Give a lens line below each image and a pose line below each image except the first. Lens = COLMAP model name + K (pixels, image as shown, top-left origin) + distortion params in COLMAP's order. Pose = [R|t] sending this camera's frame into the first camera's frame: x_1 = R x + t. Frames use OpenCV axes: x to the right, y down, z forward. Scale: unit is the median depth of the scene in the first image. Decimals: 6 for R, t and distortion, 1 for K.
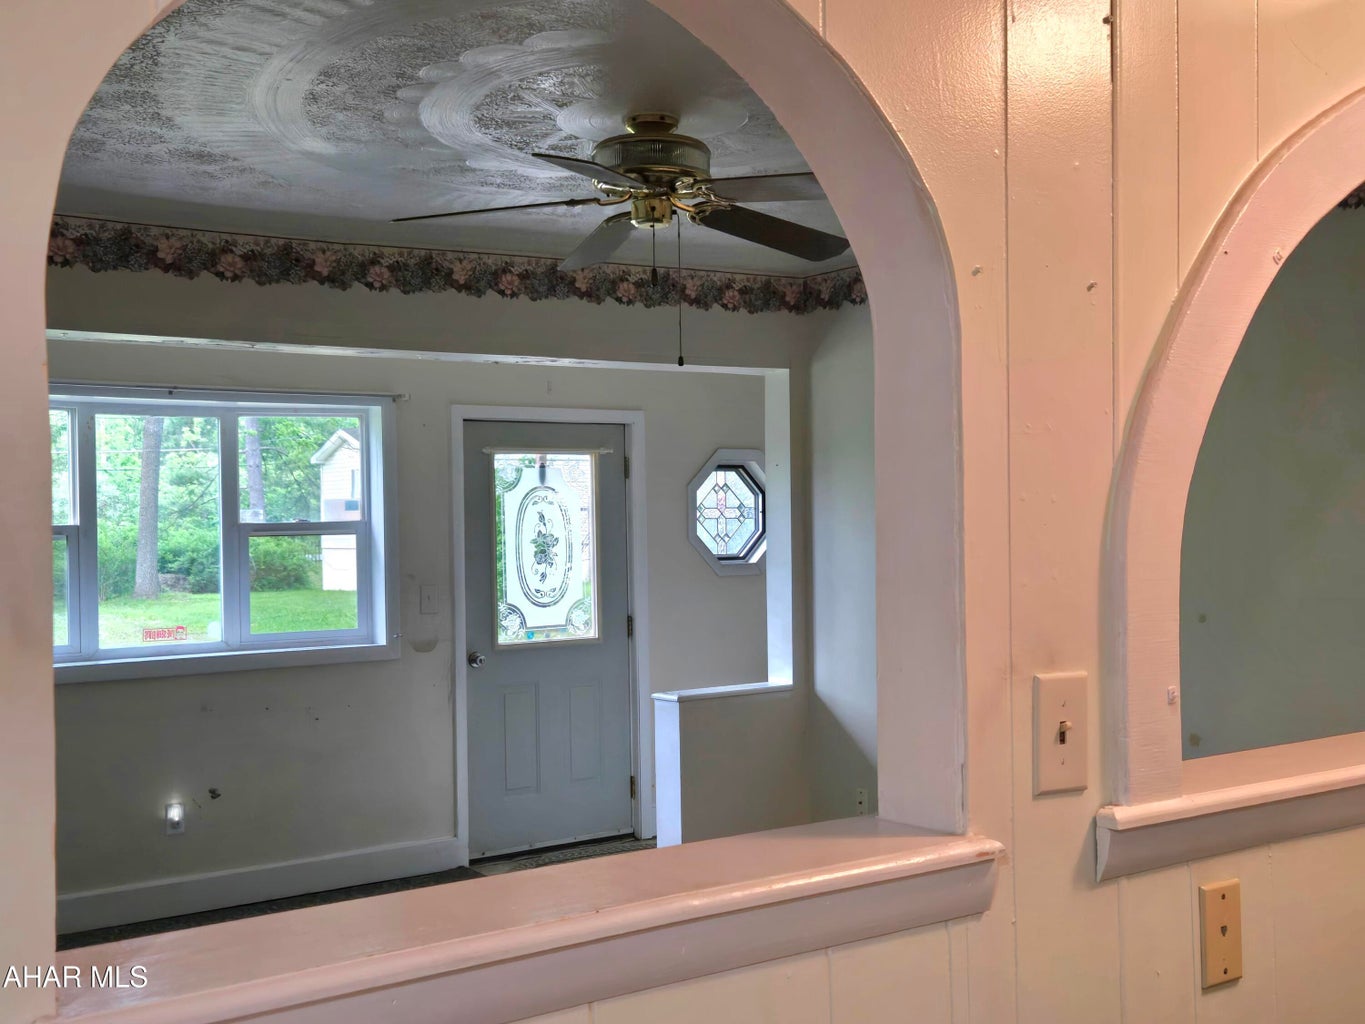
lens RADIAL K [[1463.3, 0, 684.6], [0, 1463.3, 515.1], [0, 0, 1]] dist [0.005296, 0.000000]
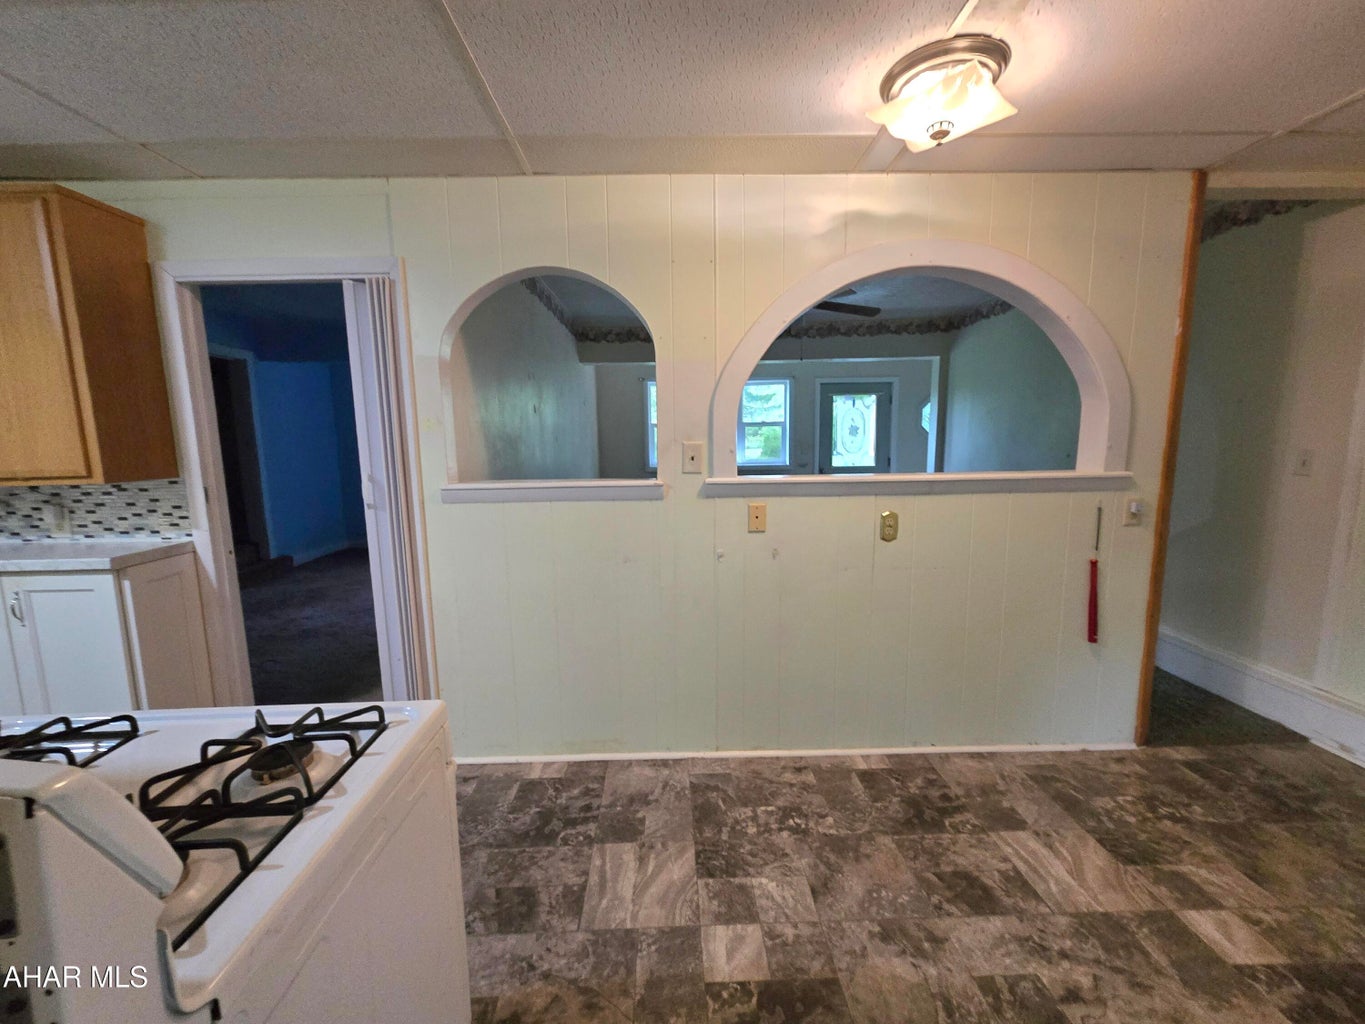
lens RADIAL K [[554.4, 0, 677.0], [0, 554.4, 511.2], [0, 0, 1]] dist [0.001132, 0.000012]
pose [[0.848287, 0.071509, -0.524686, 0.204776], [0.009861, 0.988535, 0.150670, 0.013536], [0.529445, -0.132986, 0.837856, -0.055503]]
